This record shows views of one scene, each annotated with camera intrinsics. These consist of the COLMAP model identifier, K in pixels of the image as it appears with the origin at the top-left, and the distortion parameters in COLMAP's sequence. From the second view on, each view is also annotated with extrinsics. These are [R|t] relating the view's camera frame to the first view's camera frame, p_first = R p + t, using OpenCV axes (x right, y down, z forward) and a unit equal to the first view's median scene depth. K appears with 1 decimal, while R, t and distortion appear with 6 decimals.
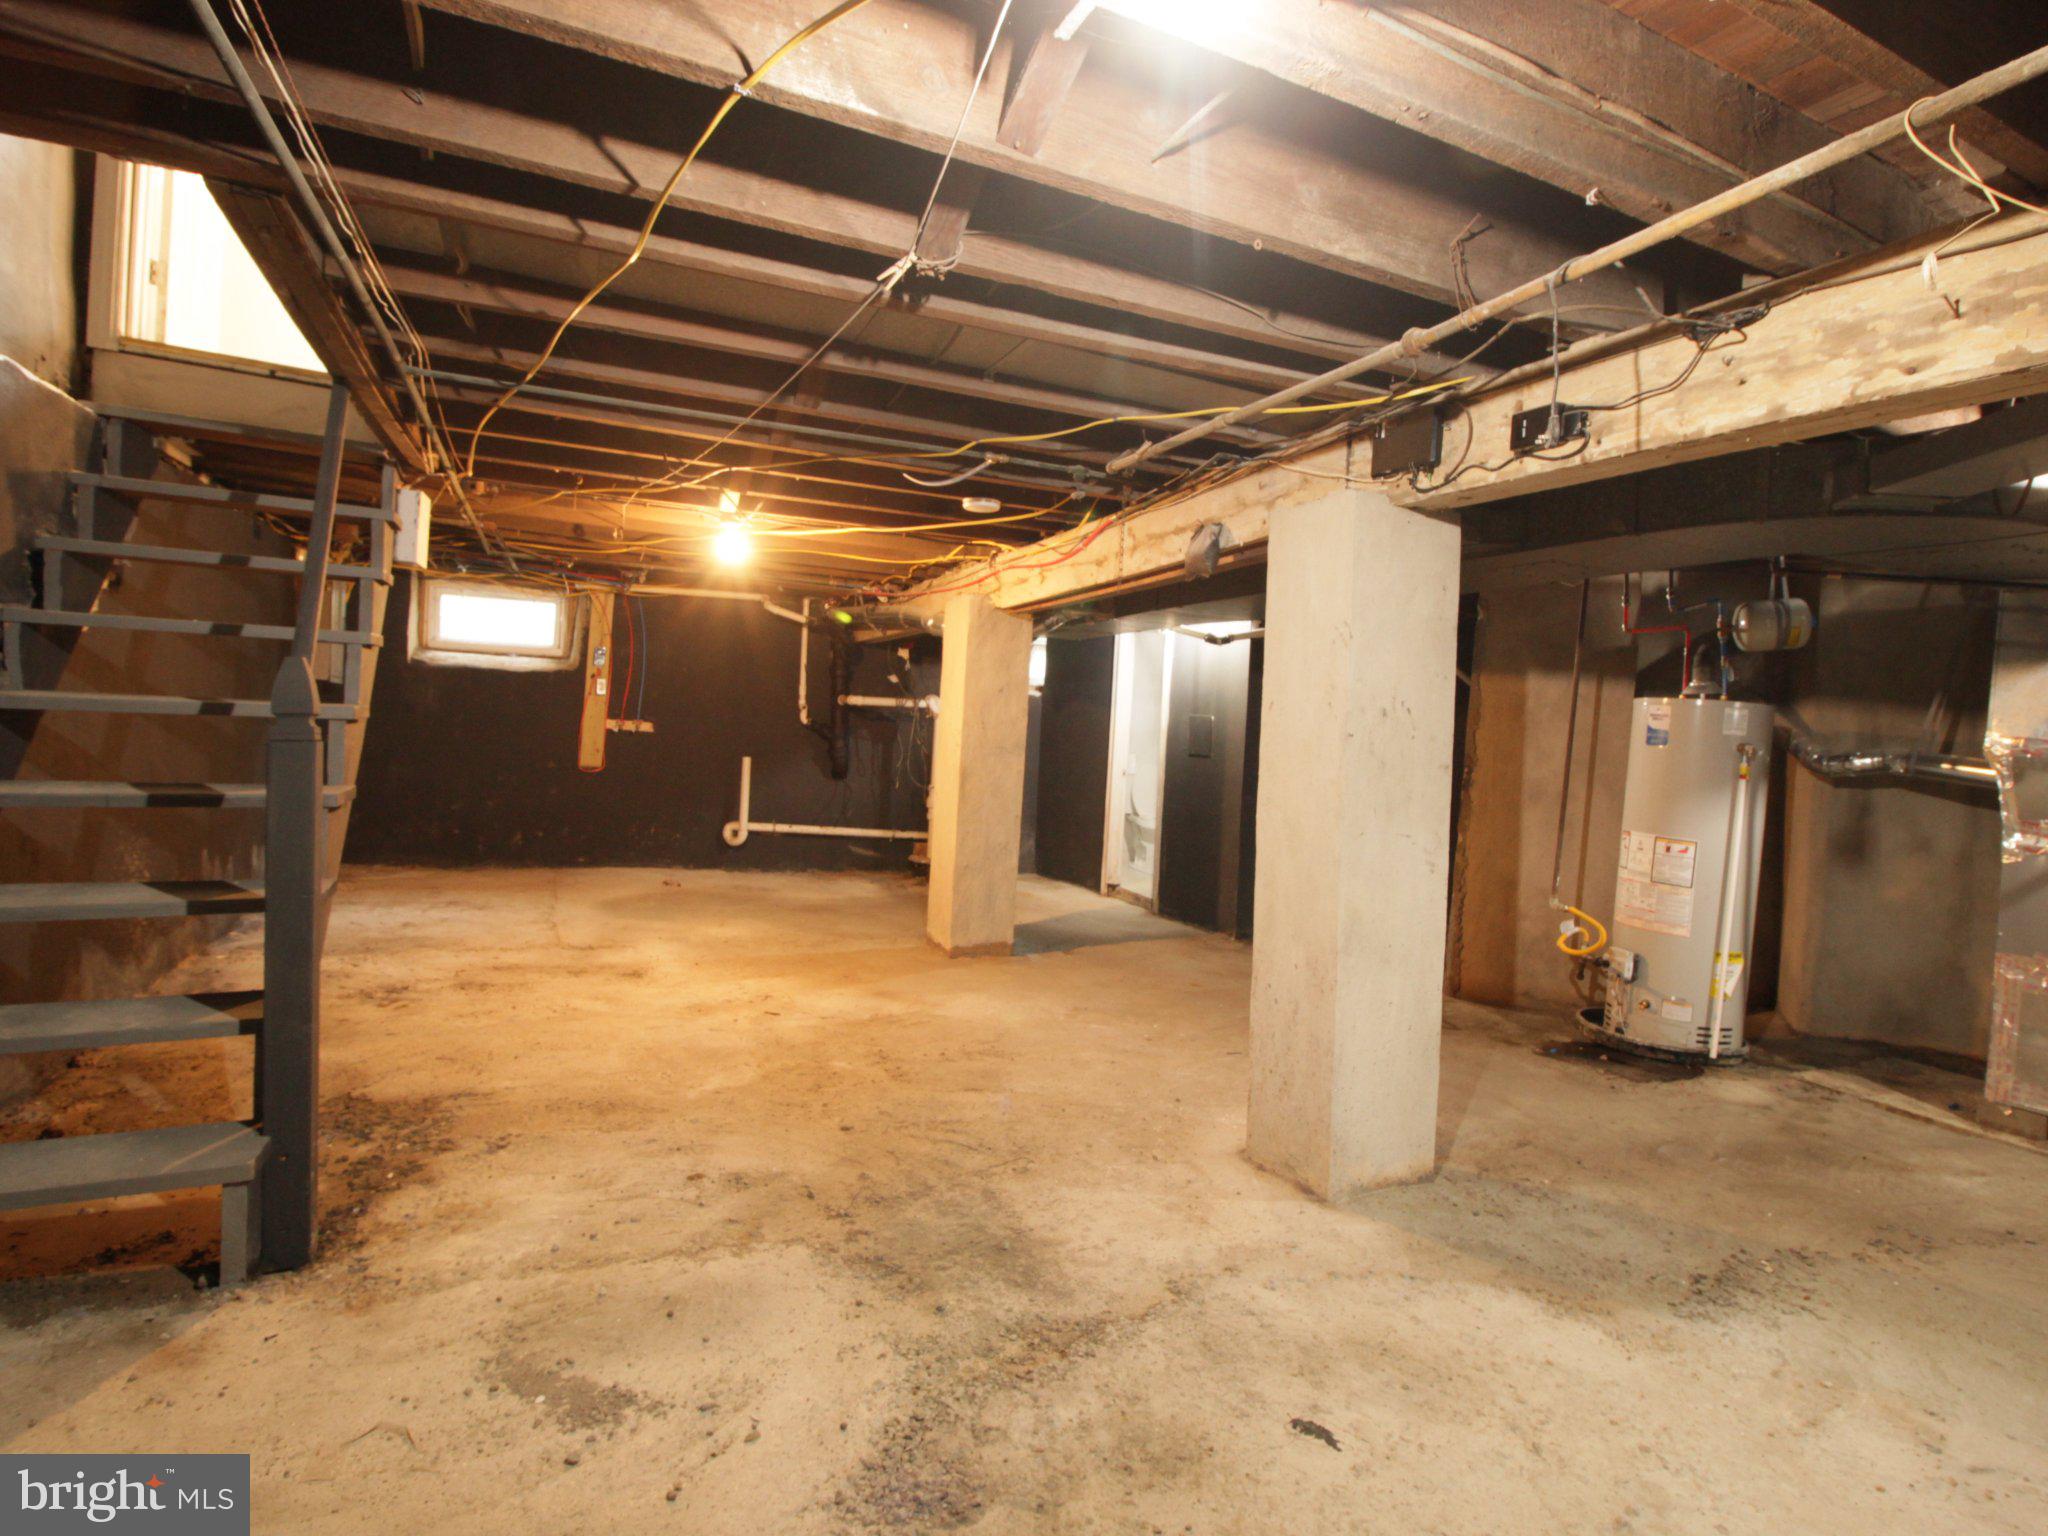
lens RADIAL K [[1041.2, 0, 1023.3], [0, 1041.2, 765.4], [0, 0, 1]] dist [-0.015682, -0.000587]
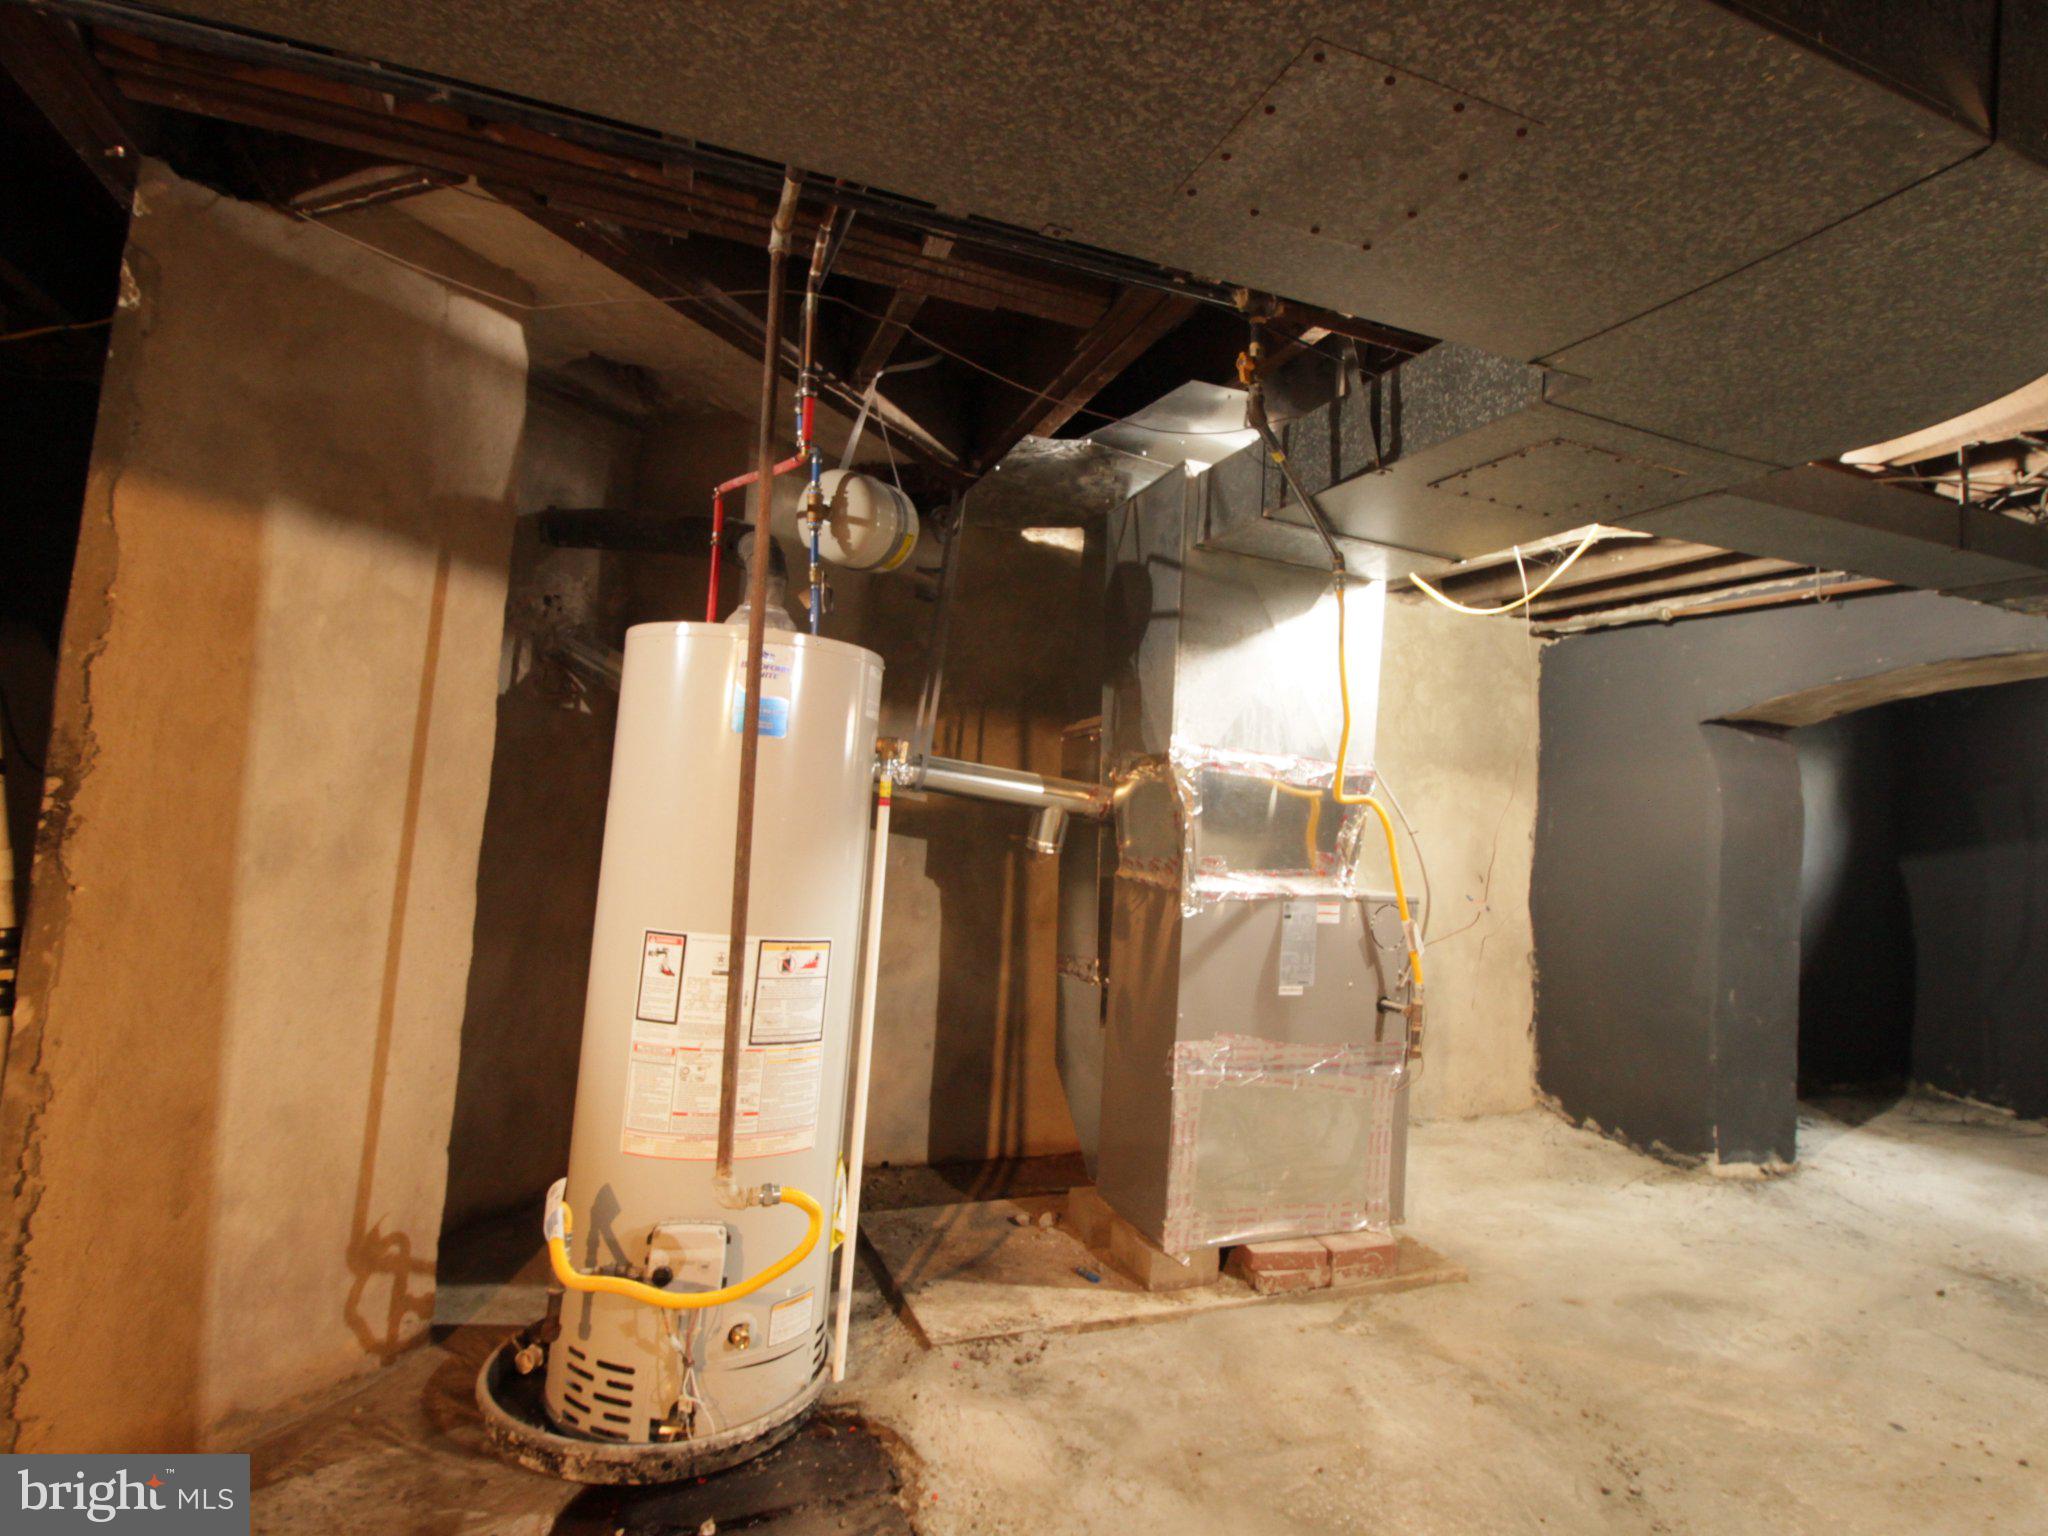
lens RADIAL K [[1041.2, 0, 1024.5], [0, 1041.2, 751.5], [0, 0, 1]] dist [-0.015682, -0.000587]
pose [[0.033899, 0.018103, 0.999261, 0.176590], [-0.017926, 0.999686, -0.017503, -0.005674], [-0.999264, -0.017320, 0.034213, 0.892404]]
